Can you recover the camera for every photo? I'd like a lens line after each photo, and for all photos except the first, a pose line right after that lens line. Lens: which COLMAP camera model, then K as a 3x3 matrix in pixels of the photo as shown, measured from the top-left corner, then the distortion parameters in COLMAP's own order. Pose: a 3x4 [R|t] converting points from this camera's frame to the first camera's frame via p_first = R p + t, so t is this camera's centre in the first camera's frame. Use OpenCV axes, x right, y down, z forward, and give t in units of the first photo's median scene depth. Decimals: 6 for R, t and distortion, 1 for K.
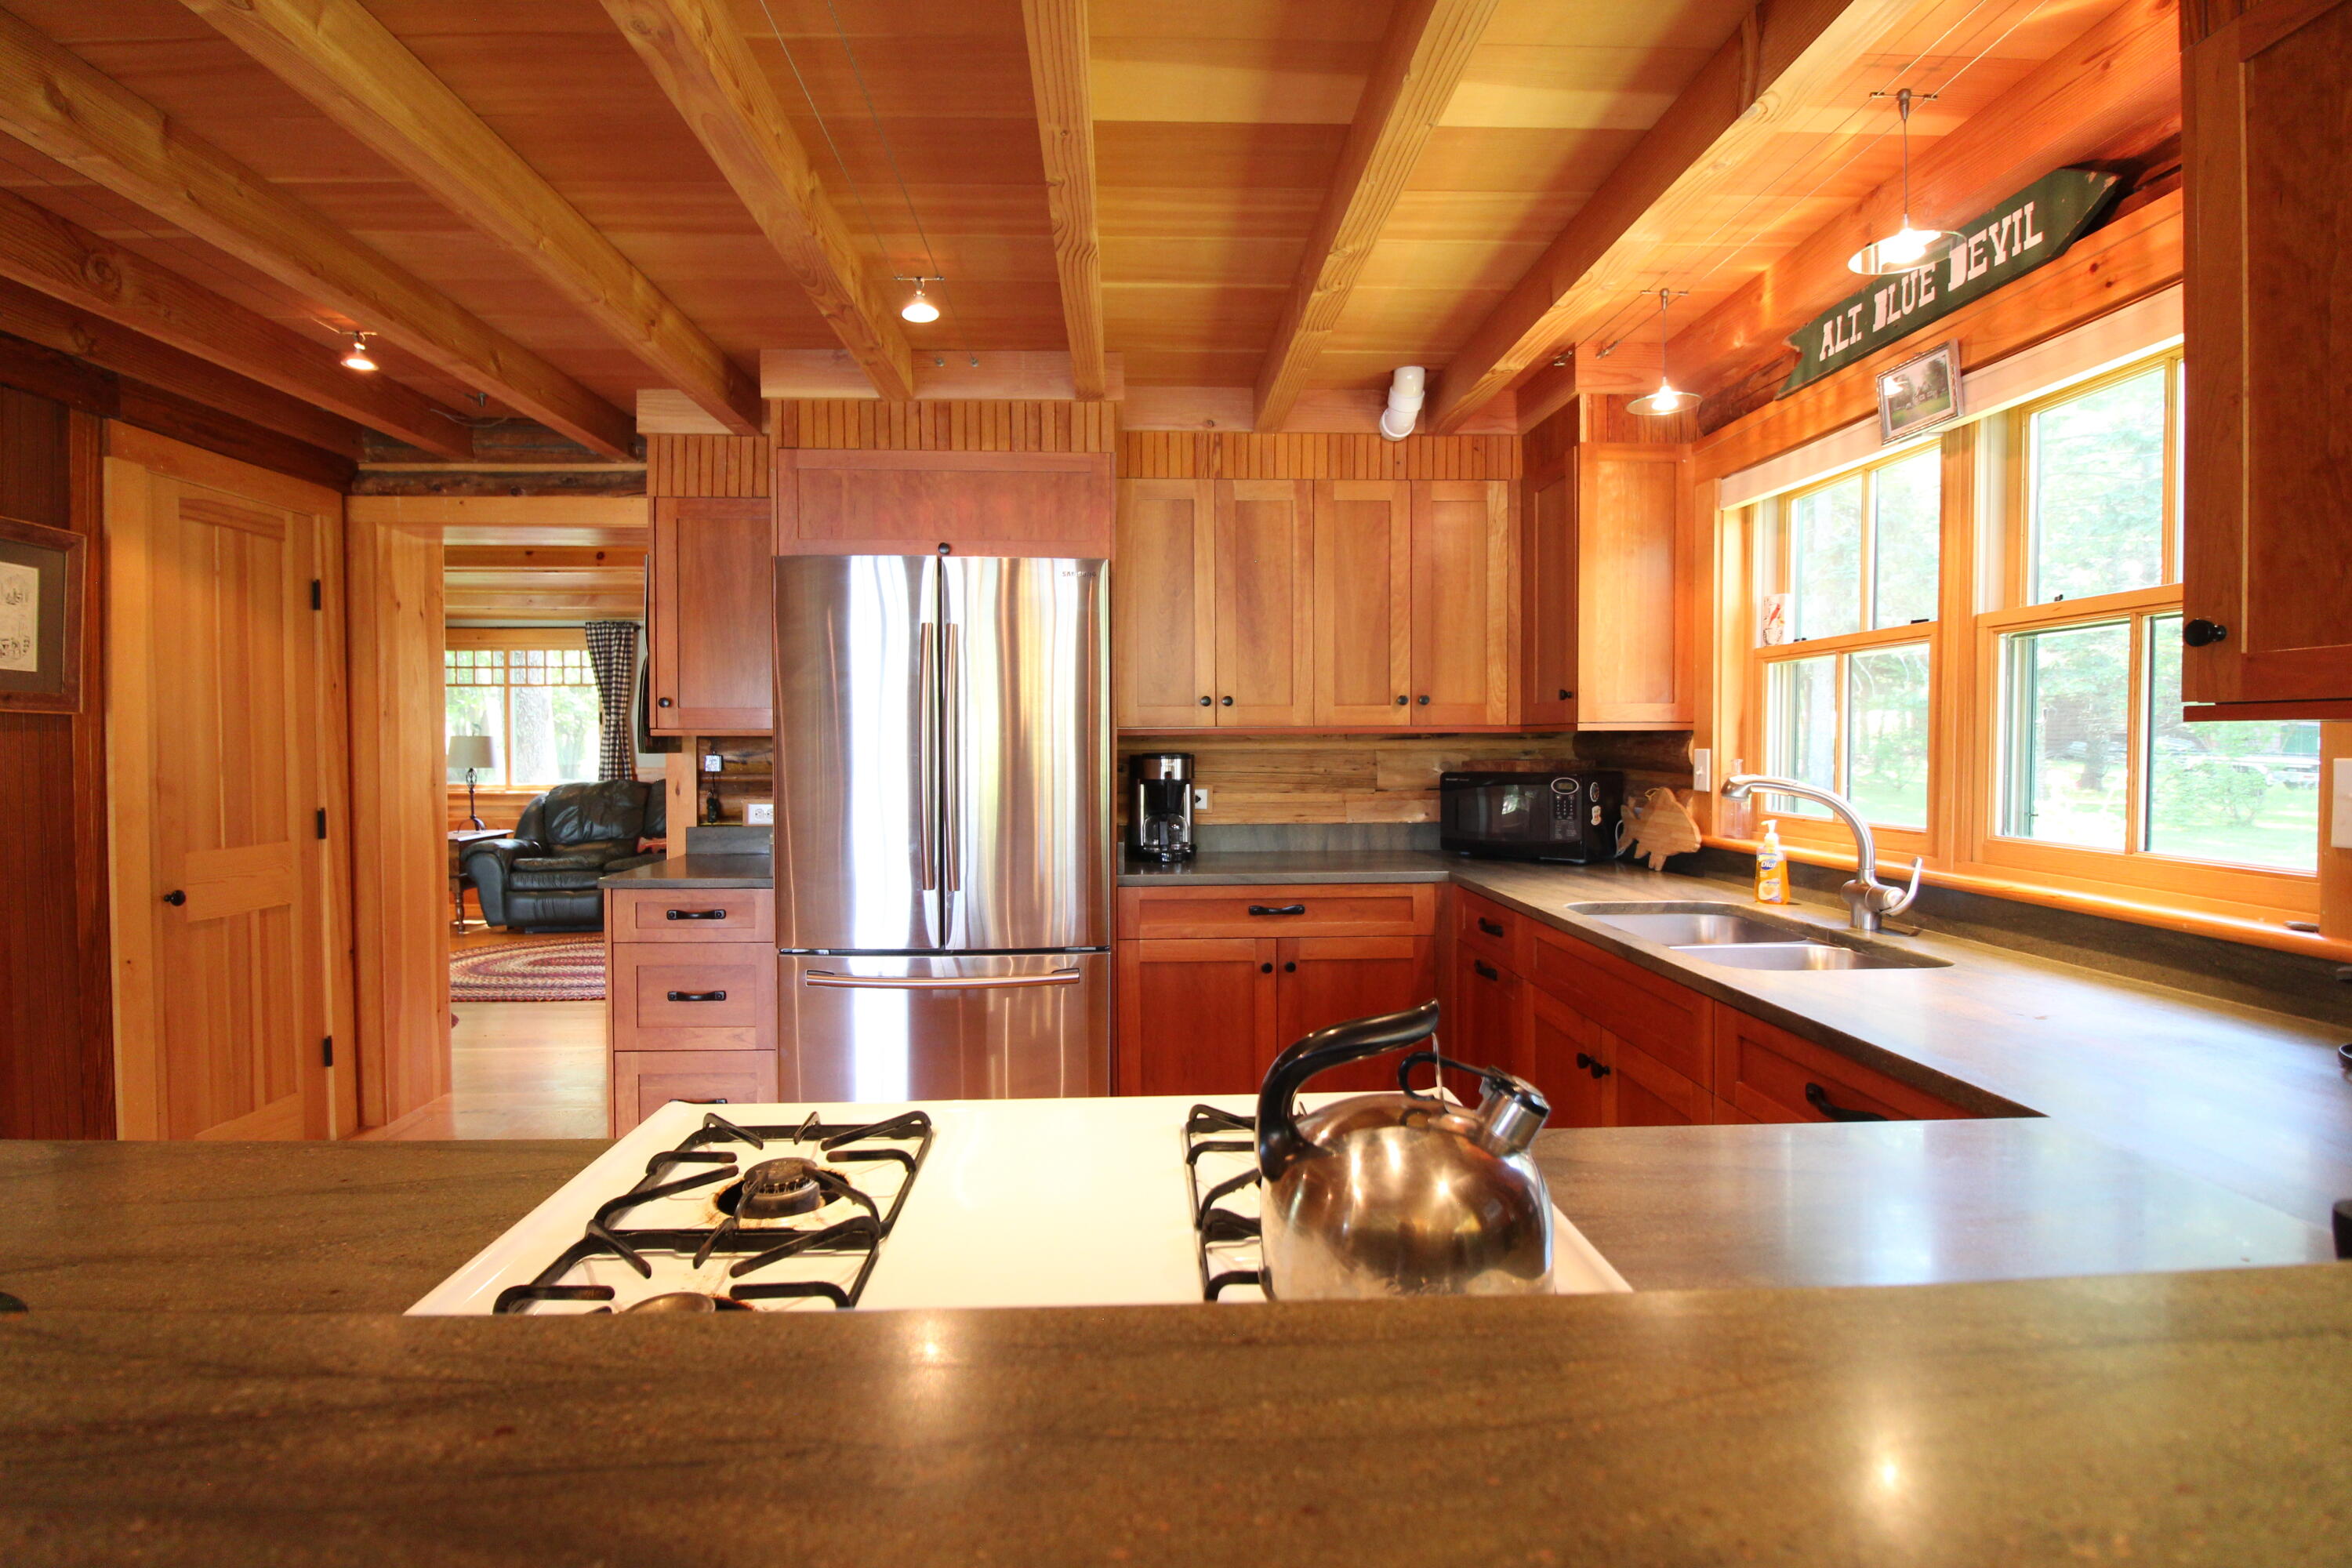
lens RADIAL K [[1085.6, 0, 1167.9], [0, 1085.6, 763.0], [0, 0, 1]] dist [-0.002784, -0.011931]
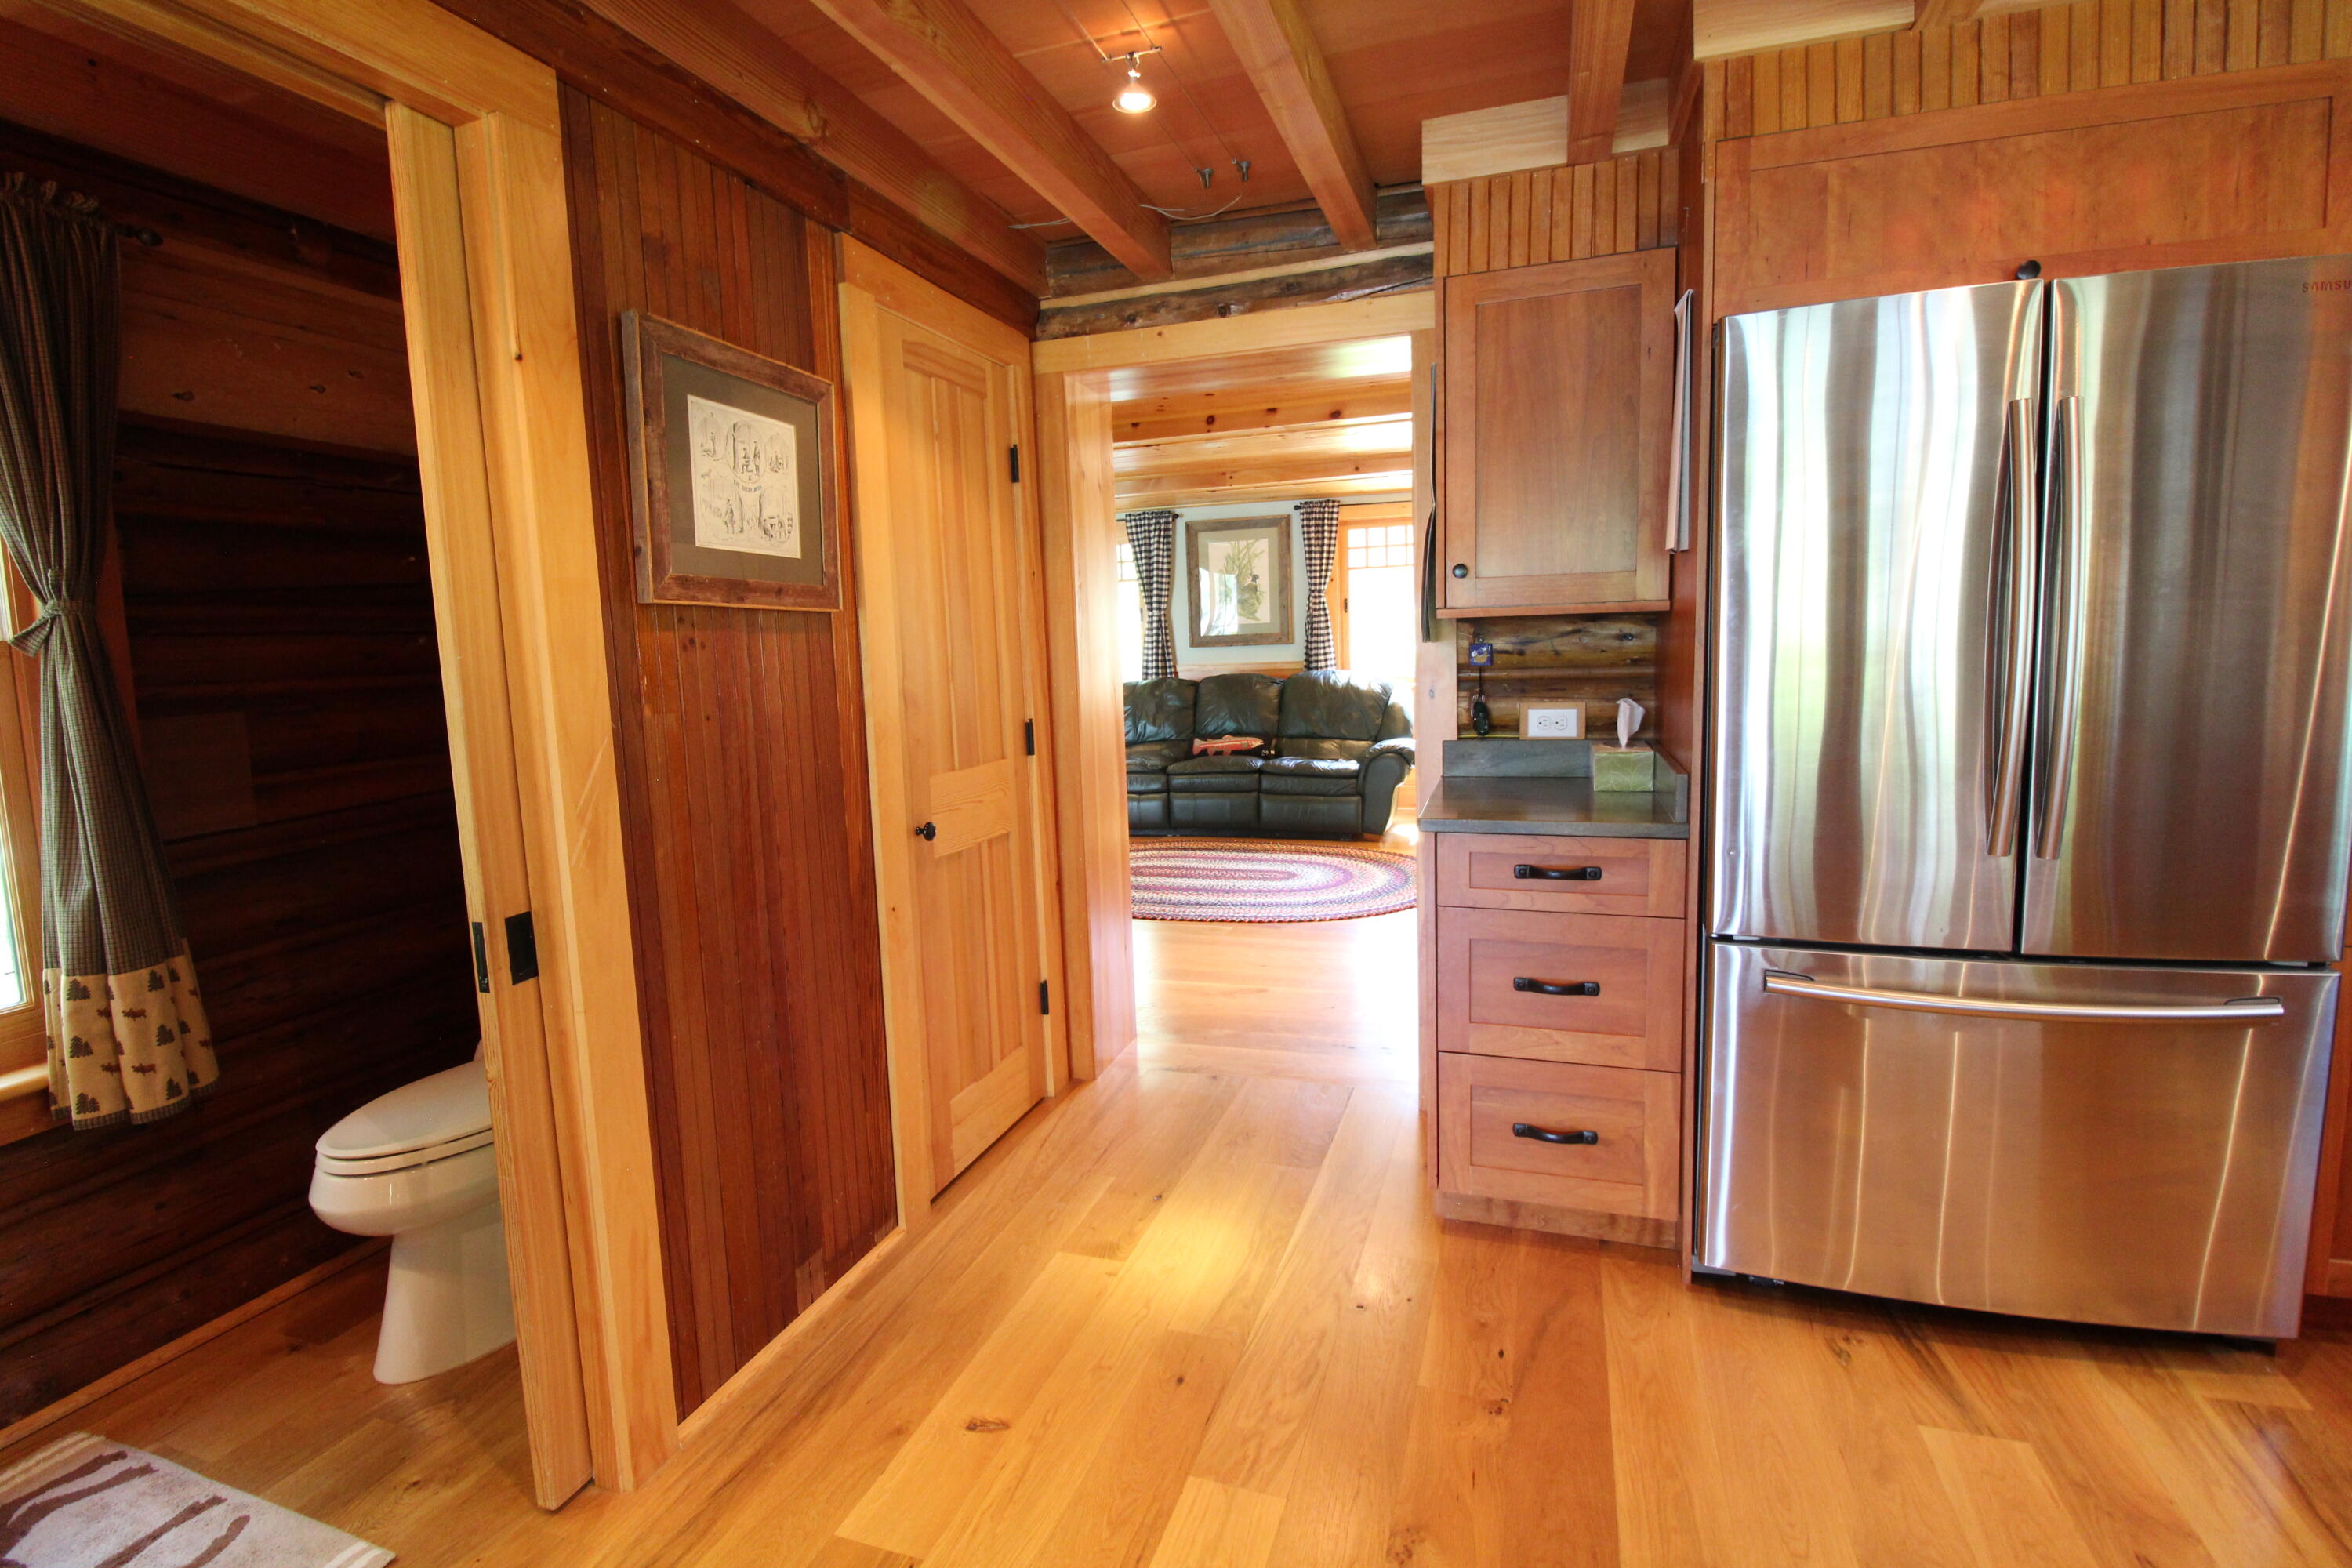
lens RADIAL K [[1085.6, 0, 1166.4], [0, 1085.6, 762.2], [0, 0, 1]] dist [-0.002784, -0.011931]
pose [[0.931664, 0.009992, -0.363185, -0.421517], [0.026061, 0.995209, 0.094233, -0.002554], [0.362386, -0.097258, 0.926940, 0.273779]]
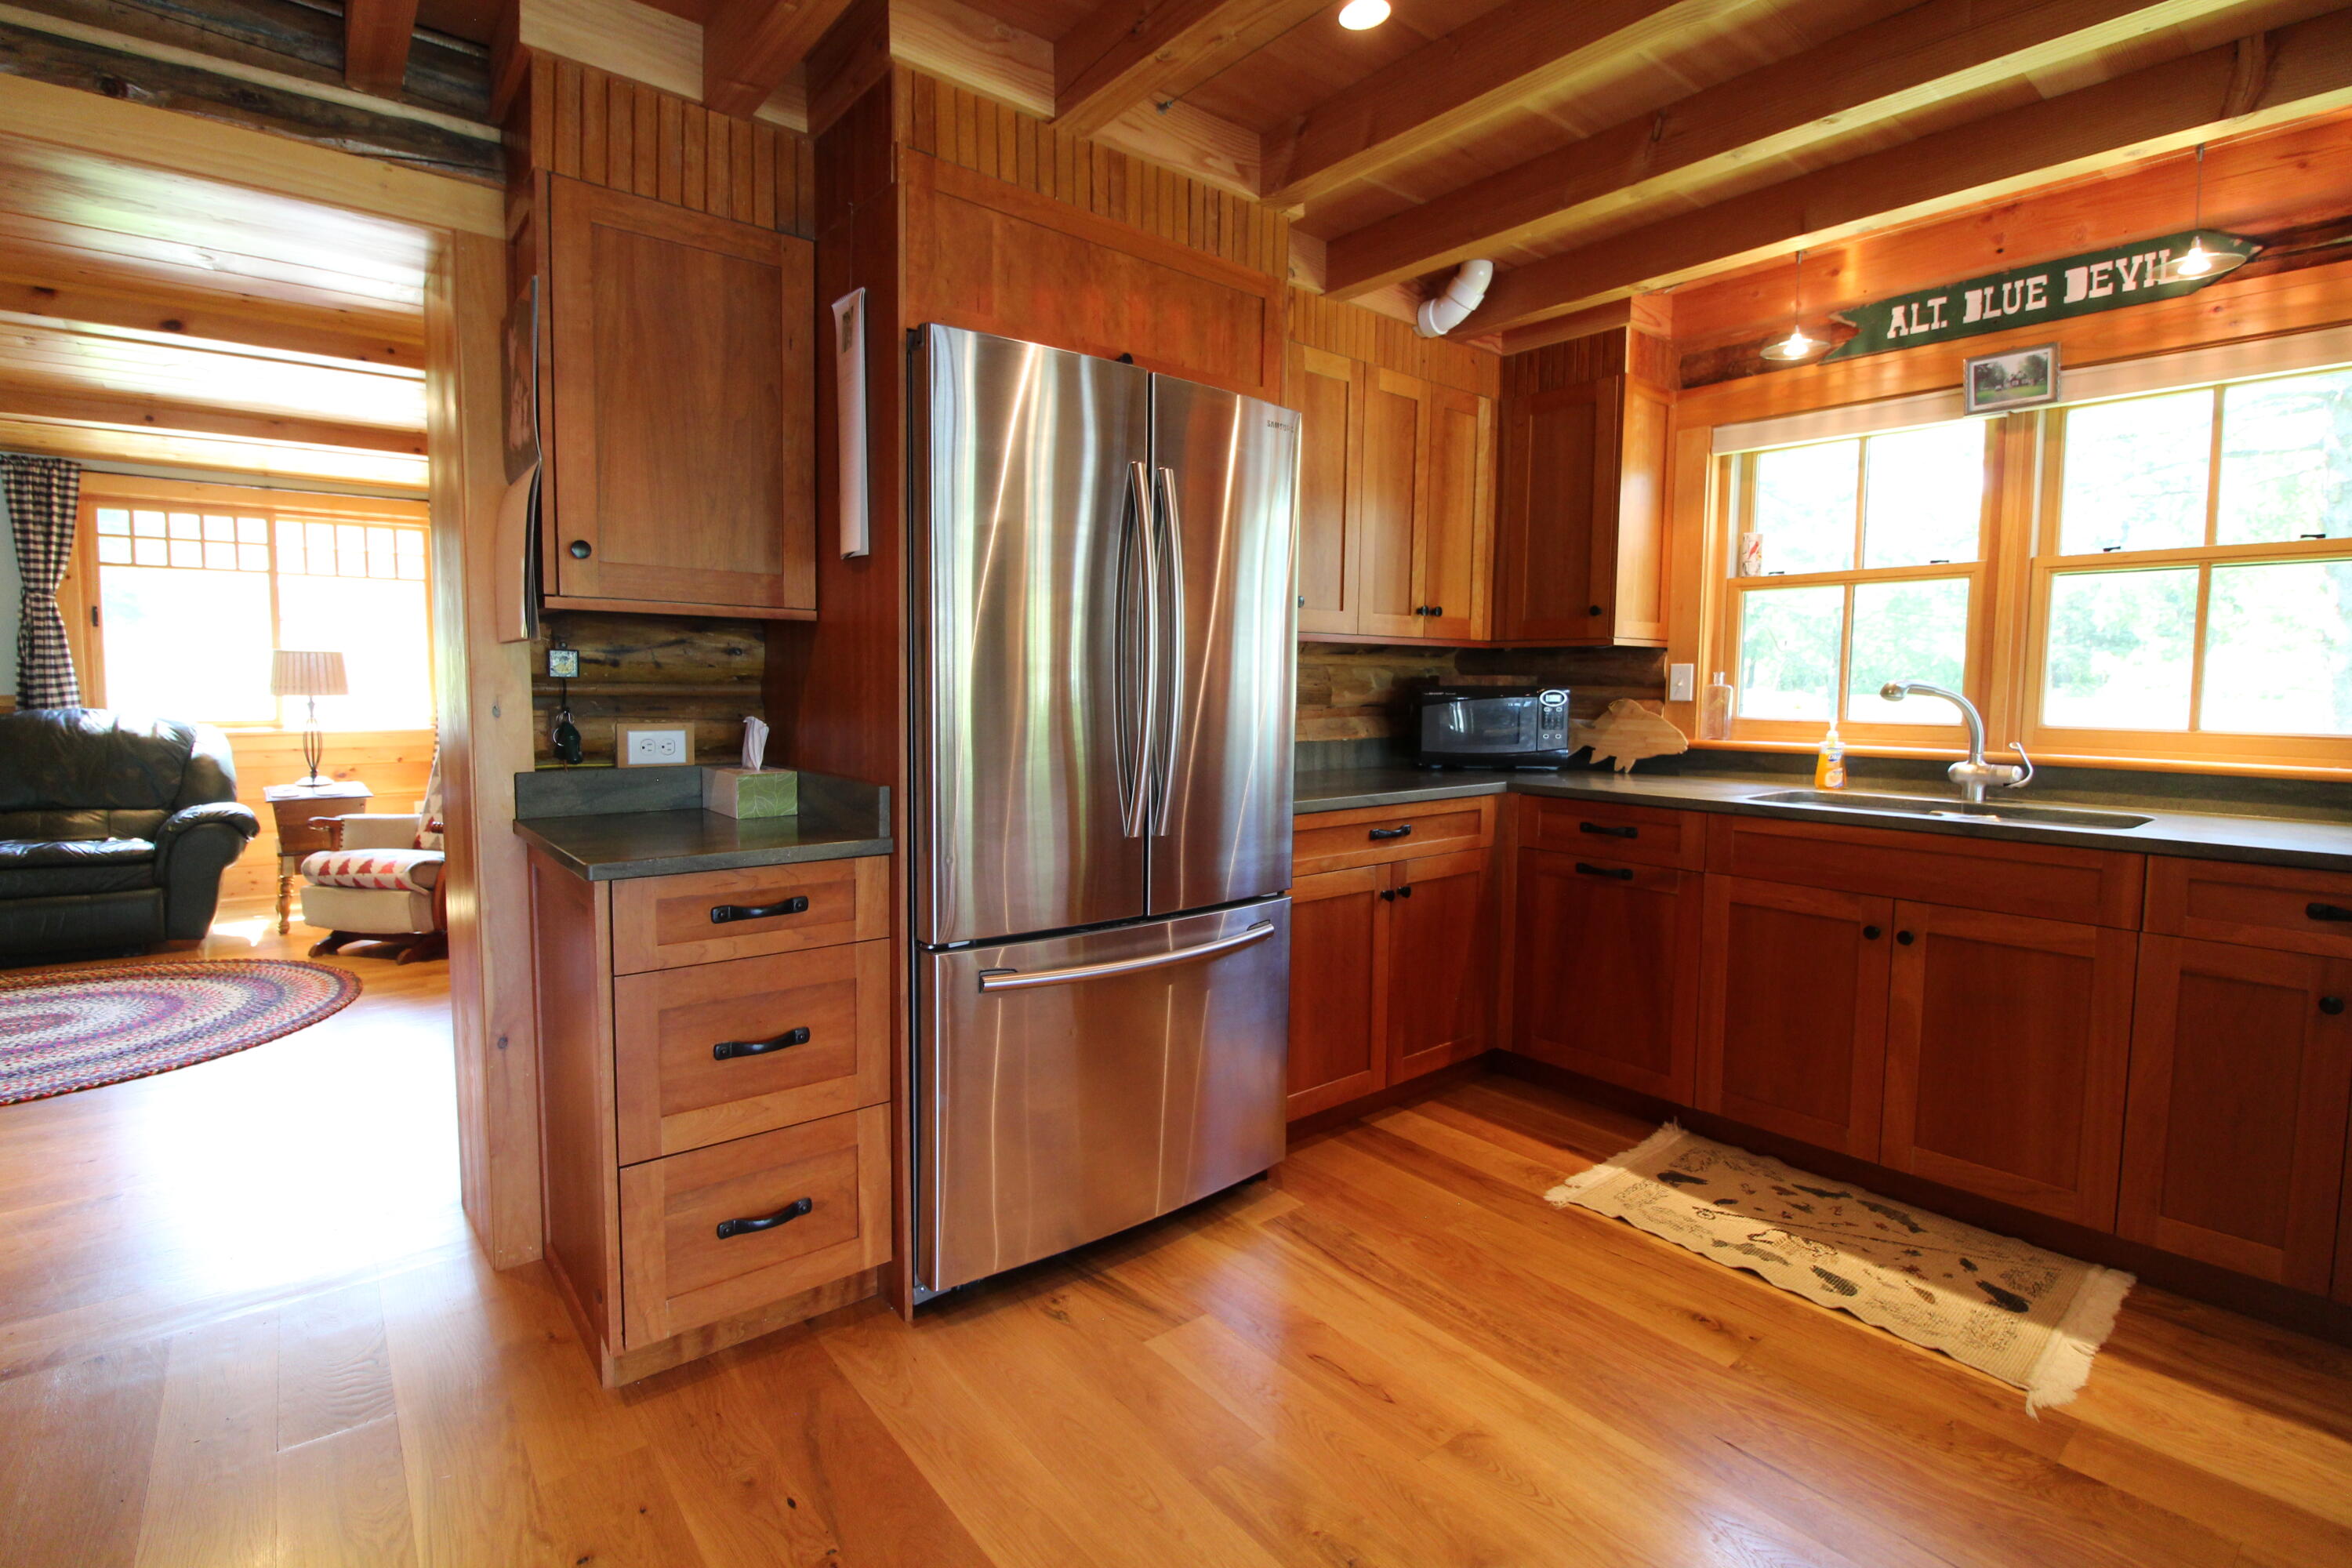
lens RADIAL K [[1085.6, 0, 1169.7], [0, 1085.6, 764.0], [0, 0, 1]] dist [-0.002784, -0.011931]
pose [[0.799426, -0.034824, 0.599755, -0.617466], [0.001619, 0.998440, 0.055816, 0.027393], [-0.600763, -0.043650, 0.798235, 0.395807]]
